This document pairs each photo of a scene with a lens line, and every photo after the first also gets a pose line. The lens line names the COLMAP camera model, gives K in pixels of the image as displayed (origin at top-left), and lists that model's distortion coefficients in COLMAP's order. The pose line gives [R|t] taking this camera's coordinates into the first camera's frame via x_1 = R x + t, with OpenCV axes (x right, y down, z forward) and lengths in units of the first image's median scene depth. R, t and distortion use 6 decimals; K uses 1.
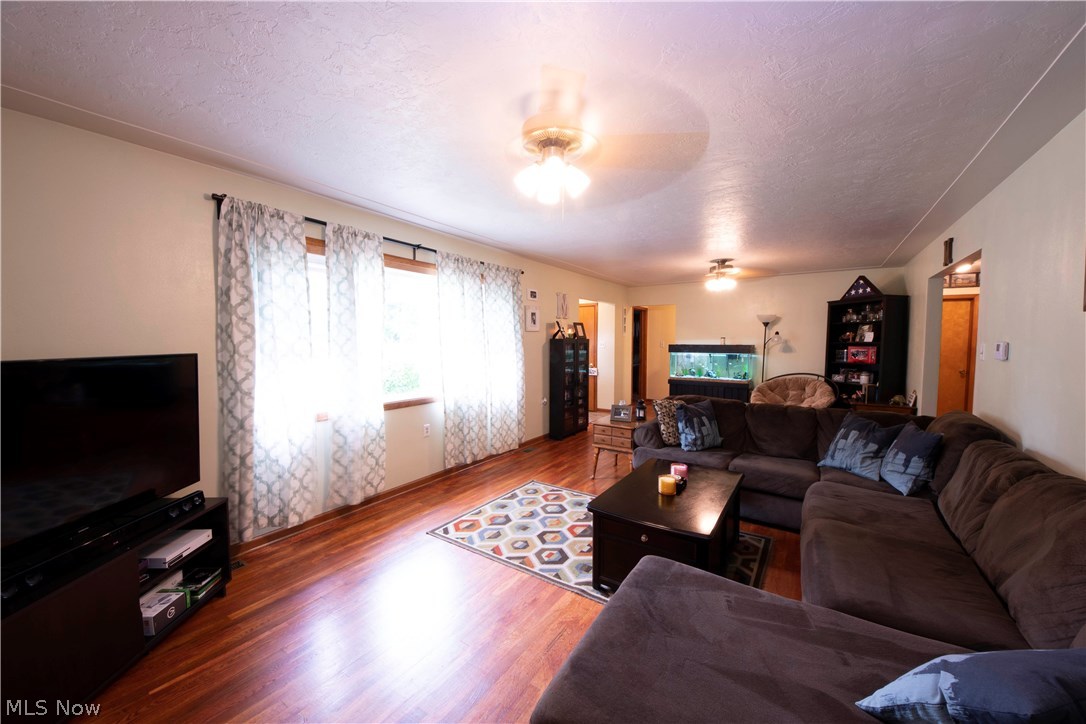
lens RADIAL K [[400.9, 0, 543.0], [0, 400.9, 362.0], [0, 0, 1]] dist [0.000122, -0.000004]
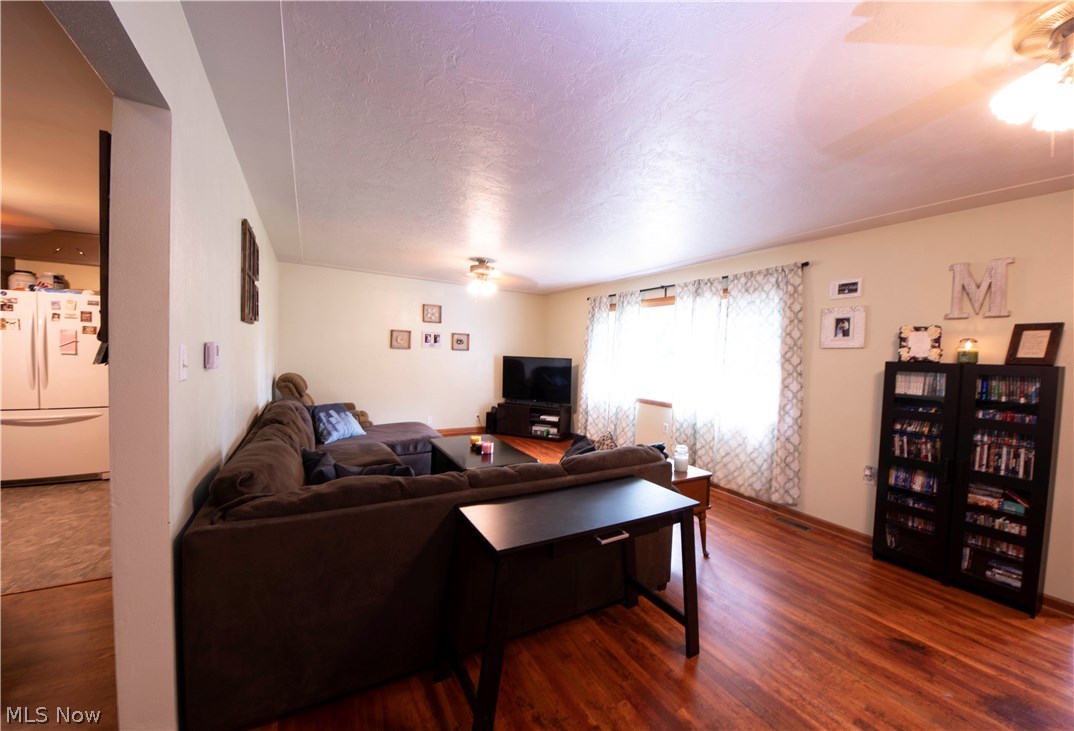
lens RADIAL K [[387.5, 0, 537.0], [0, 387.5, 365.5], [0, 0, 1]] dist [-0.000157, -0.000025]
pose [[-0.467606, 0.018194, -0.883750, 0.884420], [-0.079388, 0.994883, 0.062487, -0.060687], [0.880365, 0.099378, -0.463769, 1.059212]]
